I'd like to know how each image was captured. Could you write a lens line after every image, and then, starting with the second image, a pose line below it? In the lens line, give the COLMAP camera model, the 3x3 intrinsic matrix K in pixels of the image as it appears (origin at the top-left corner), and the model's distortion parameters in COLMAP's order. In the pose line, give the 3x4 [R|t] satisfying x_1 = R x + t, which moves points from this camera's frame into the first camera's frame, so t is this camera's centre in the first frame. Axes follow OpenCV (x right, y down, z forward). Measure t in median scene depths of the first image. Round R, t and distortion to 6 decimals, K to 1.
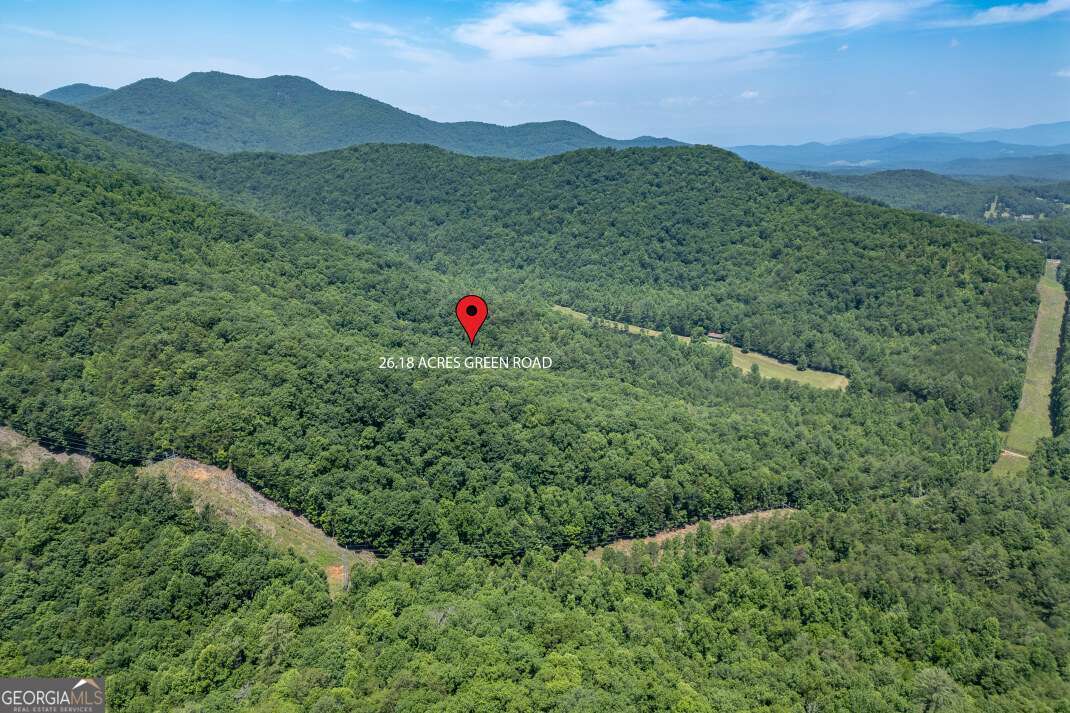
lens RADIAL K [[788.0, 0, 559.8], [0, 788.0, 434.7], [0, 0, 1]] dist [0.090371, -0.063048]
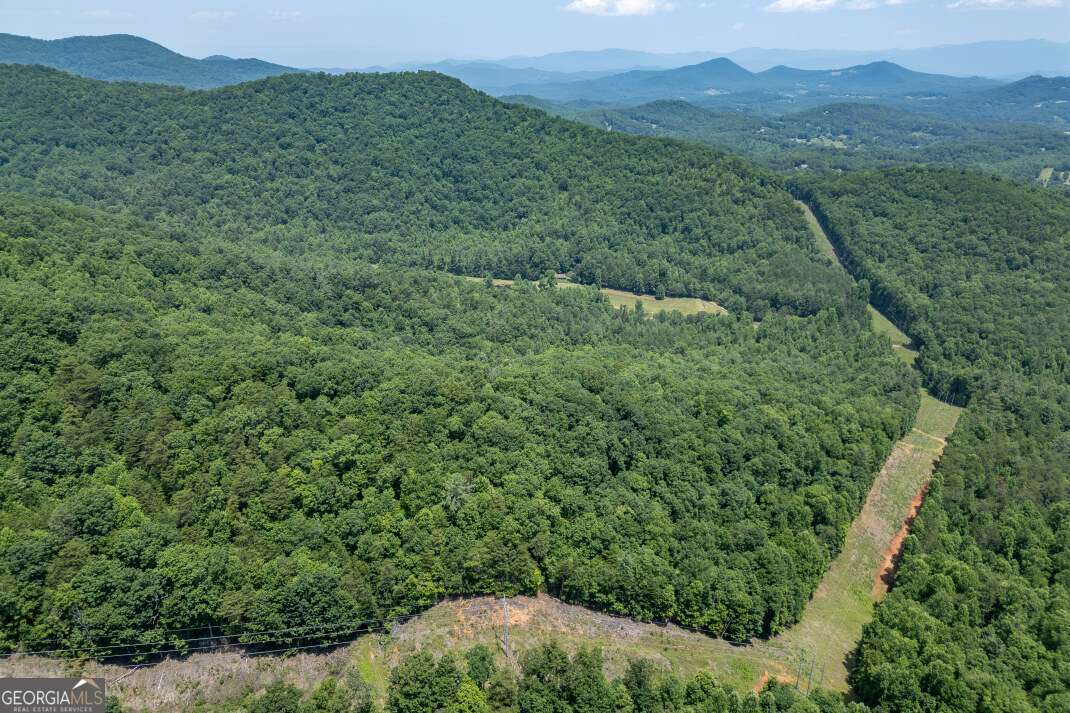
lens RADIAL K [[760.4, 0, 535.5], [0, 760.4, 402.1], [0, 0, 1]] dist [0.085658, -0.051444]
pose [[0.845138, -0.215332, 0.489259, -0.272898], [0.184658, 0.976535, 0.110816, -0.071625], [-0.501641, -0.003309, 0.865069, 0.179364]]
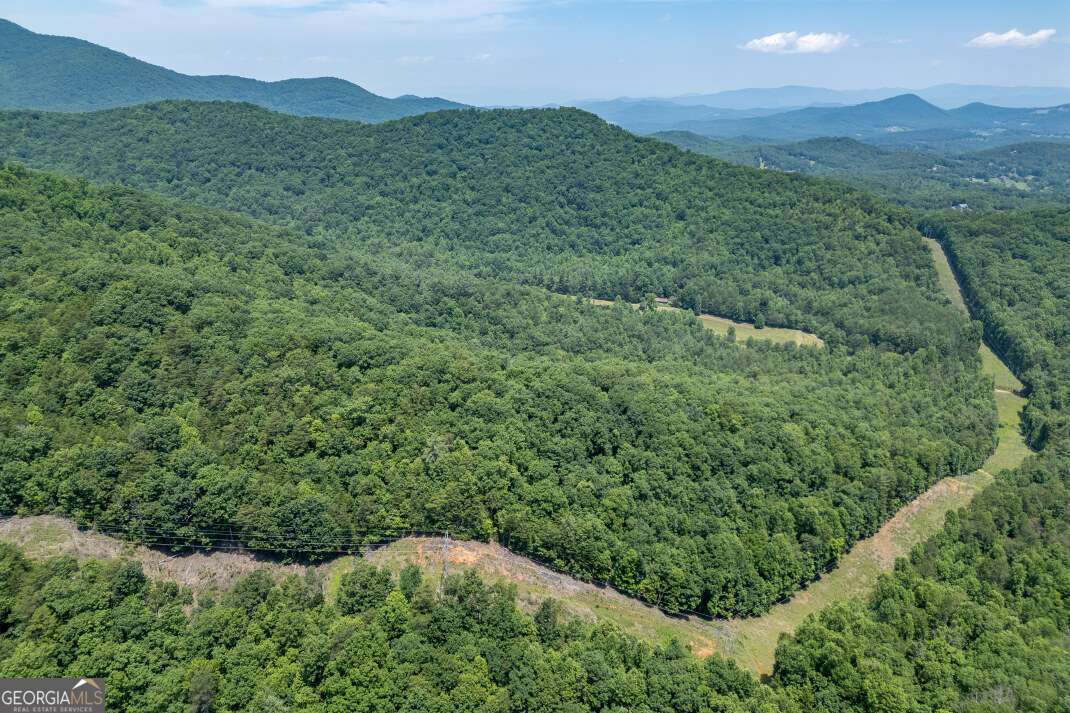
lens RADIAL K [[760.4, 0, 535.5], [0, 760.4, 402.1], [0, 0, 1]] dist [0.085658, -0.051444]
pose [[0.942891, -0.116940, 0.311901, -0.231678], [0.110278, 0.993136, 0.038979, -0.044964], [-0.314318, -0.002357, 0.949315, 0.114670]]
